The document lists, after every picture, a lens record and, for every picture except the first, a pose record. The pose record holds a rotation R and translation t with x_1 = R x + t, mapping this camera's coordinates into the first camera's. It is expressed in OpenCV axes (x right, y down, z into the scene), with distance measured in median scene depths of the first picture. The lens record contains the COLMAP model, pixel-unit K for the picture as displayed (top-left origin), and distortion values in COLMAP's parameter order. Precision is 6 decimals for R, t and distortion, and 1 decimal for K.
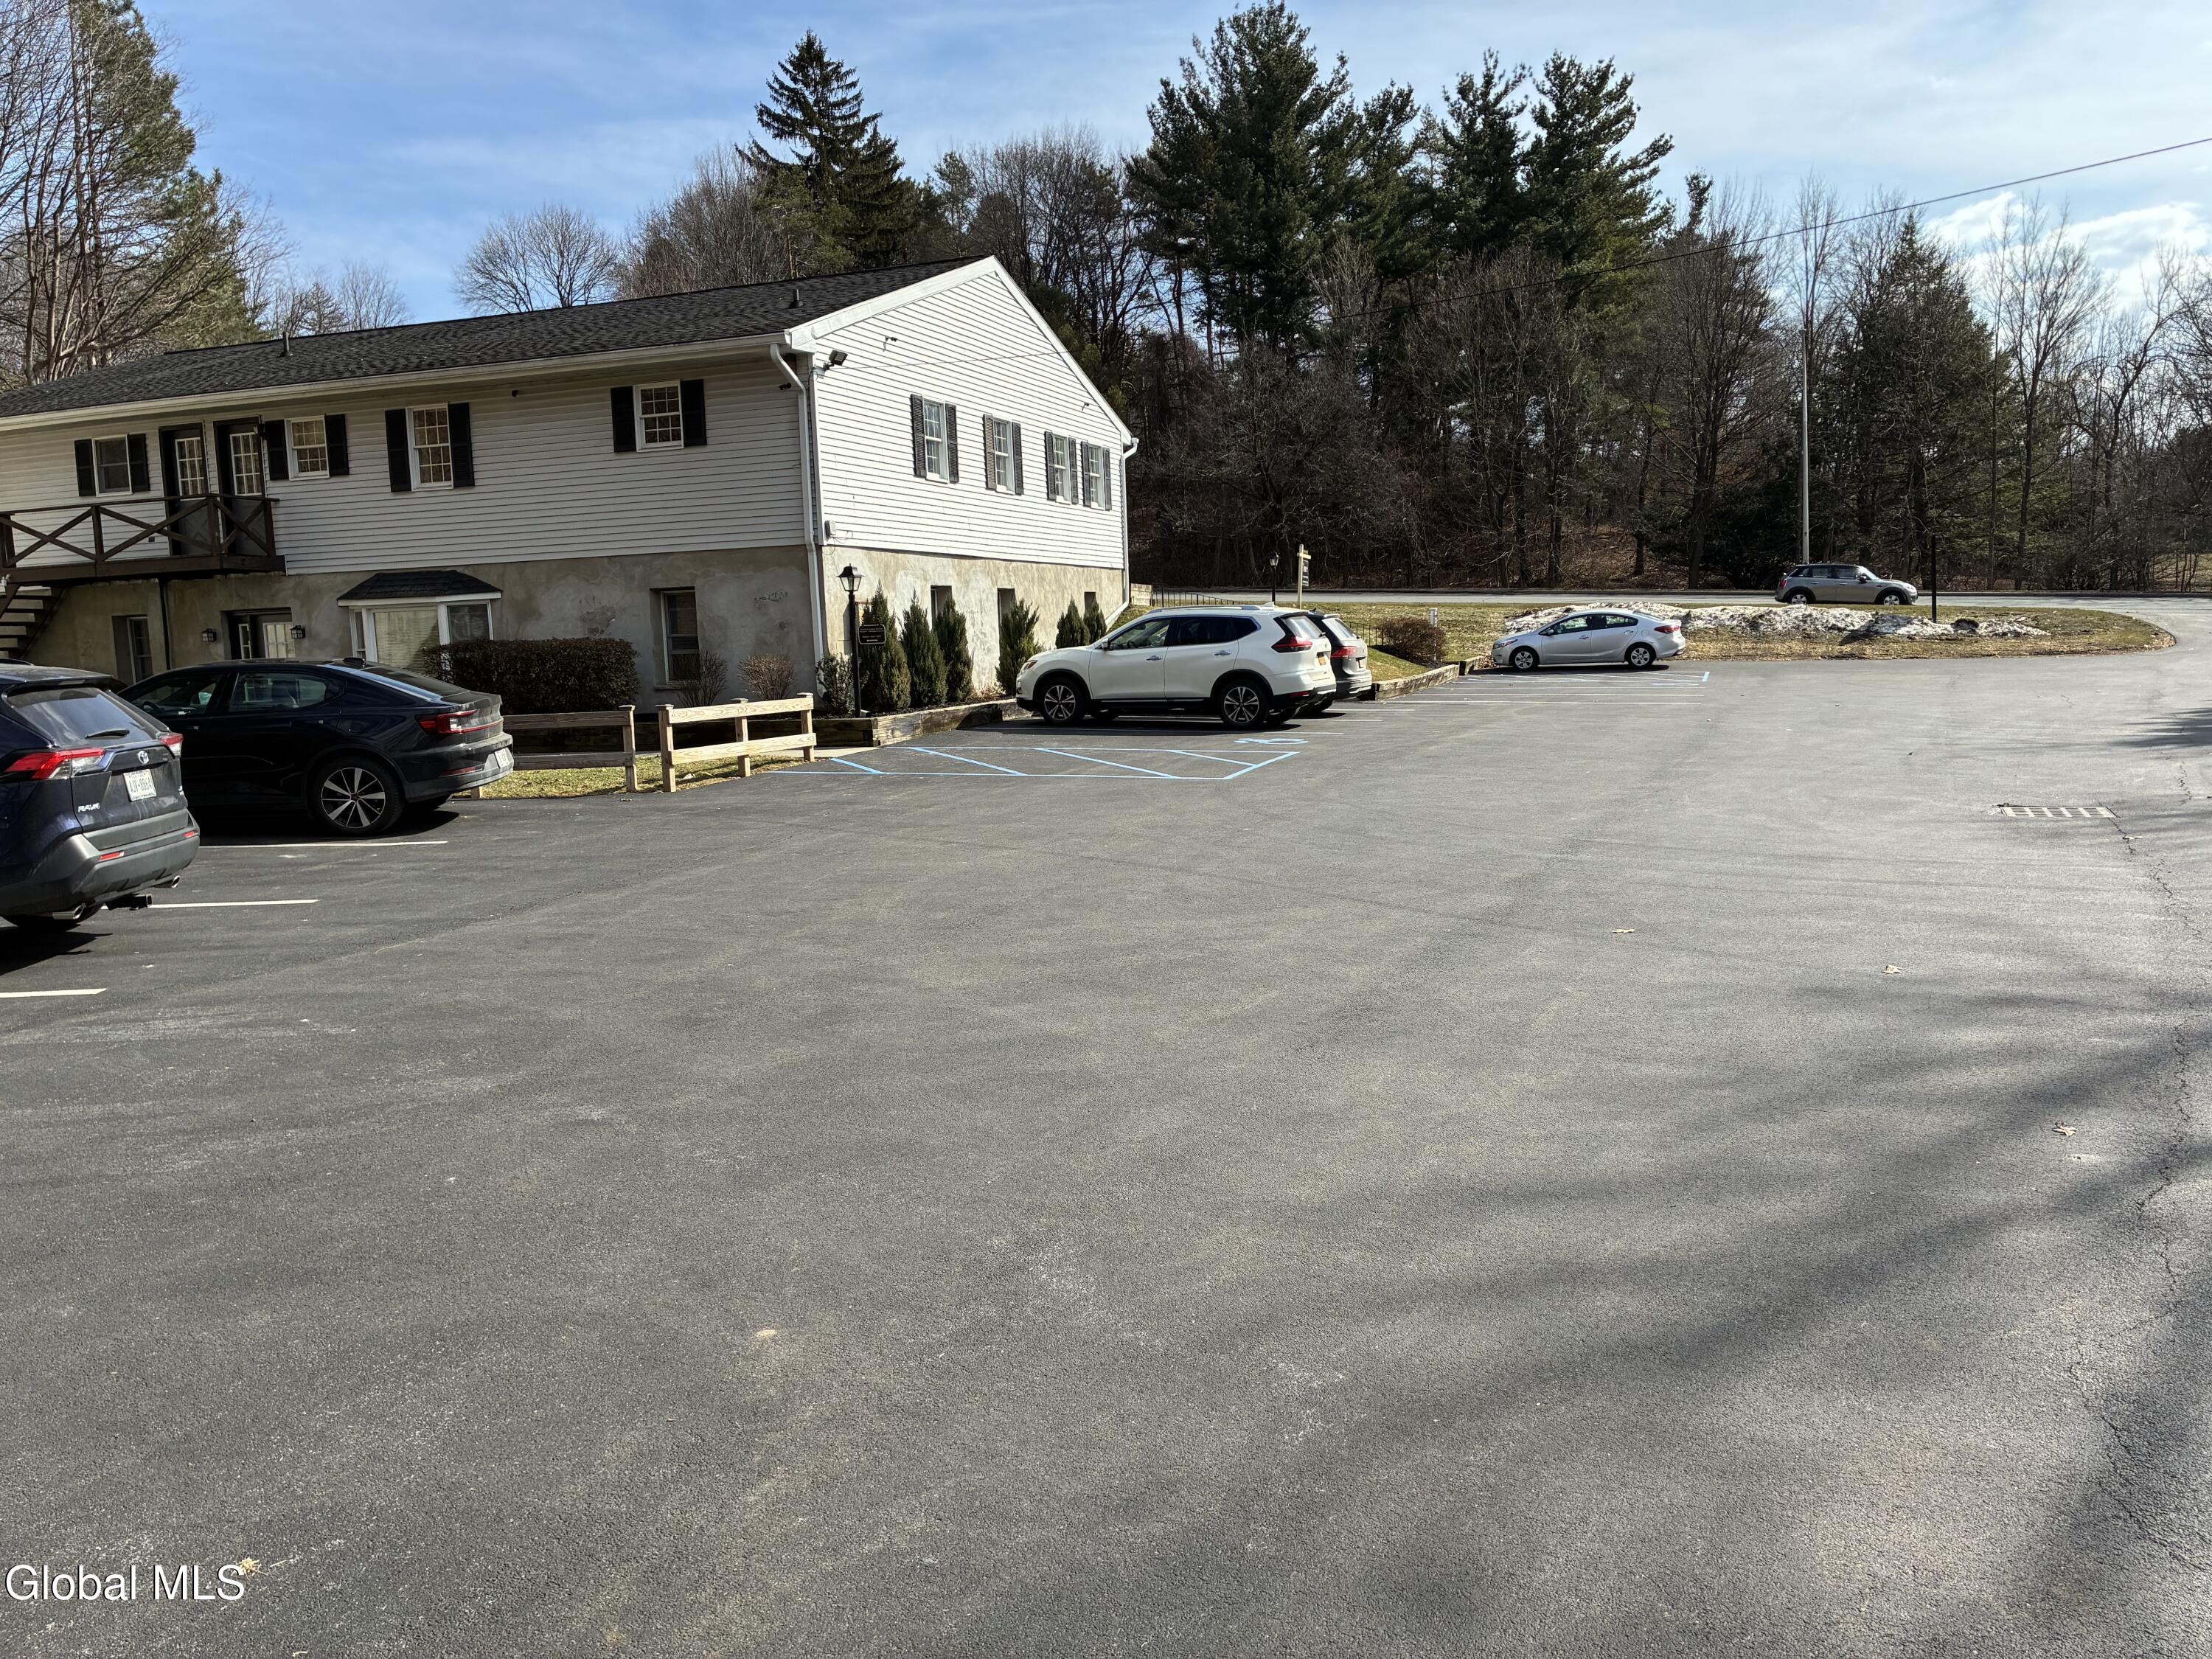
lens RADIAL K [[1667.8, 0, 1129.3], [0, 1667.8, 810.0], [0, 0, 1]] dist [0.040024, -0.029728]
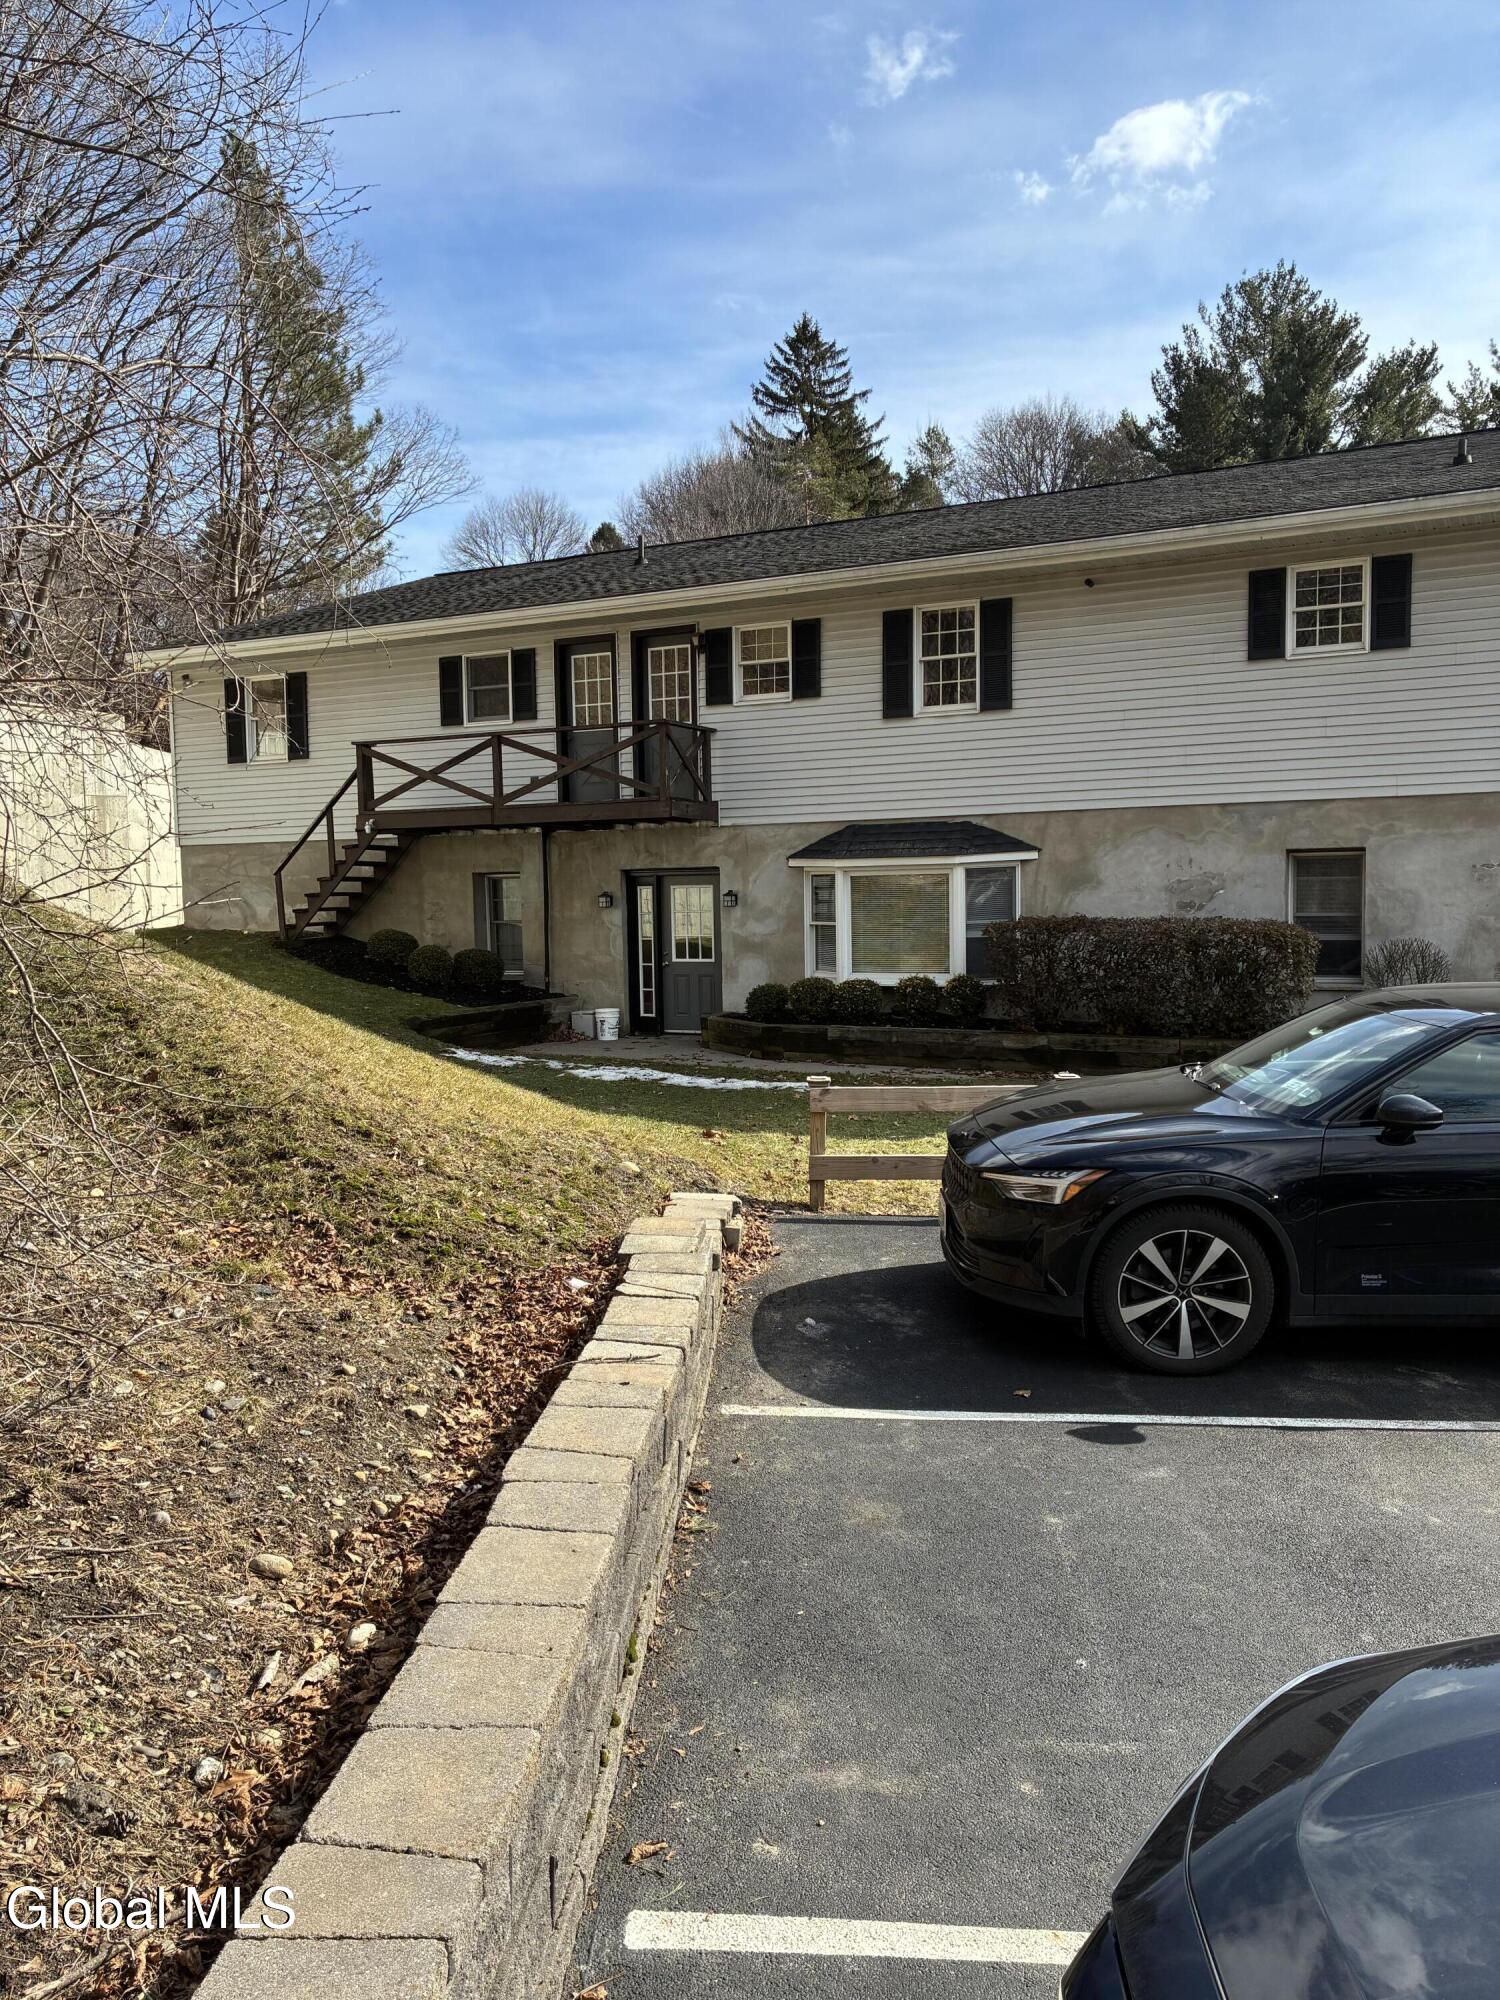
lens RADIAL K [[1507.9, 0, 770.4], [0, 1507.9, 994.8], [0, 0, 1]] dist [0.040024, -0.029728]
pose [[0.993616, 0.026942, -0.109549, -0.389013], [-0.030588, 0.999028, -0.031738, -0.038479], [0.108588, 0.034886, 0.993475, 0.301114]]
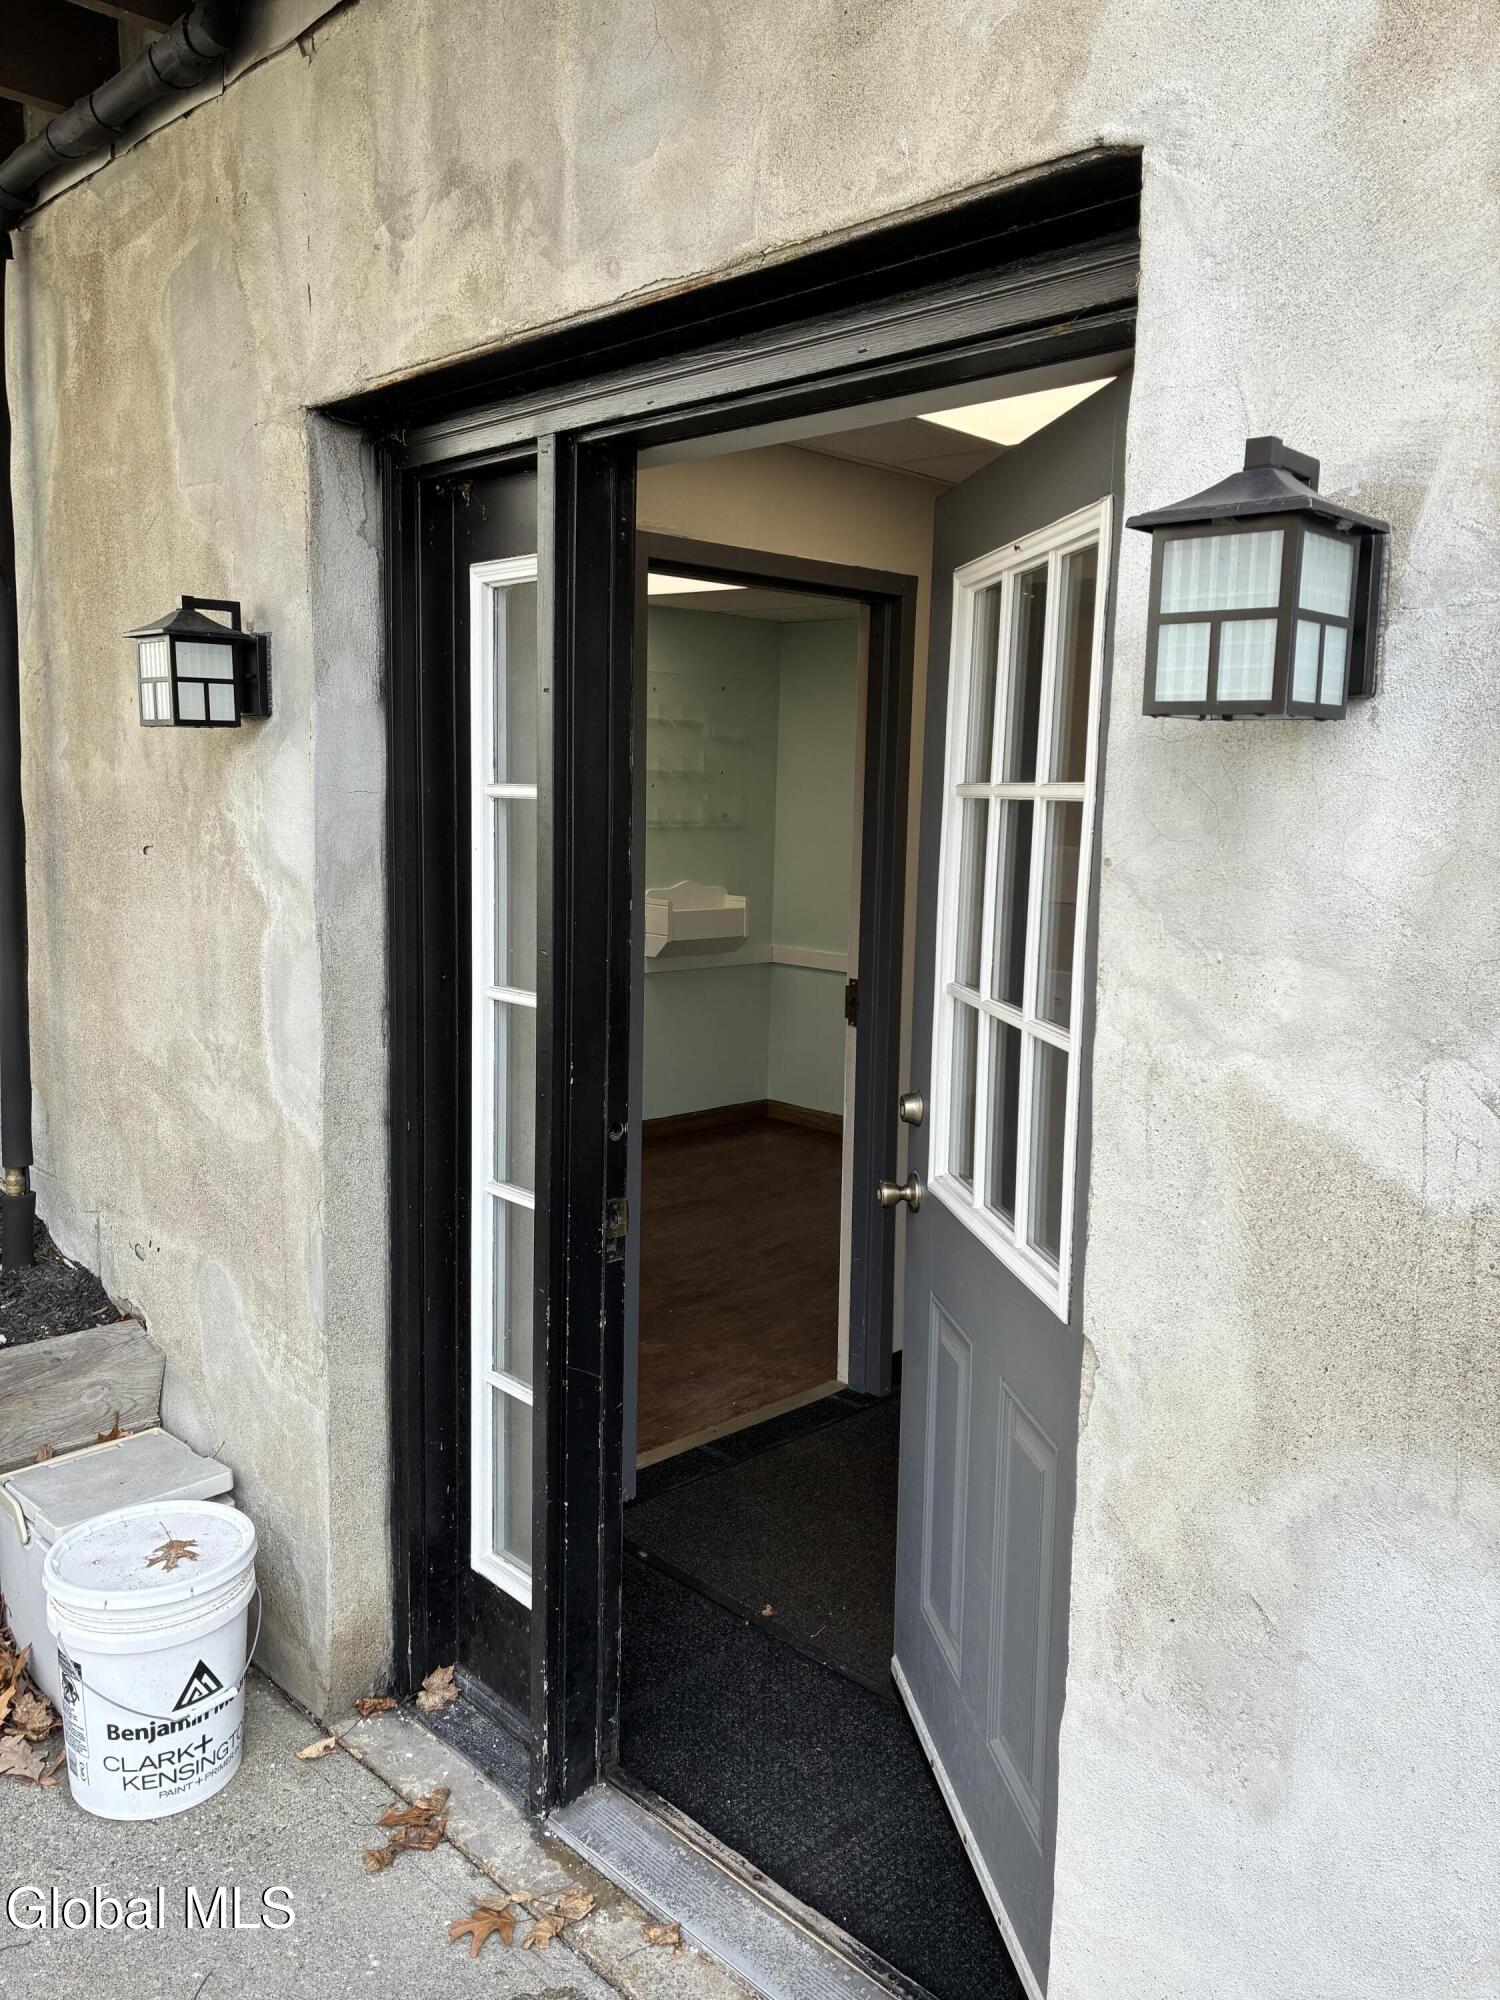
lens RADIAL K [[1507.9, 0, 747.3], [0, 1507.9, 1016.4], [0, 0, 1]] dist [0.040024, -0.029728]
pose [[0.899413, 0.120732, -0.420095, -0.476866], [-0.095886, 0.992184, 0.079856, -0.093174], [0.426453, -0.031542, 0.903960, 0.930870]]
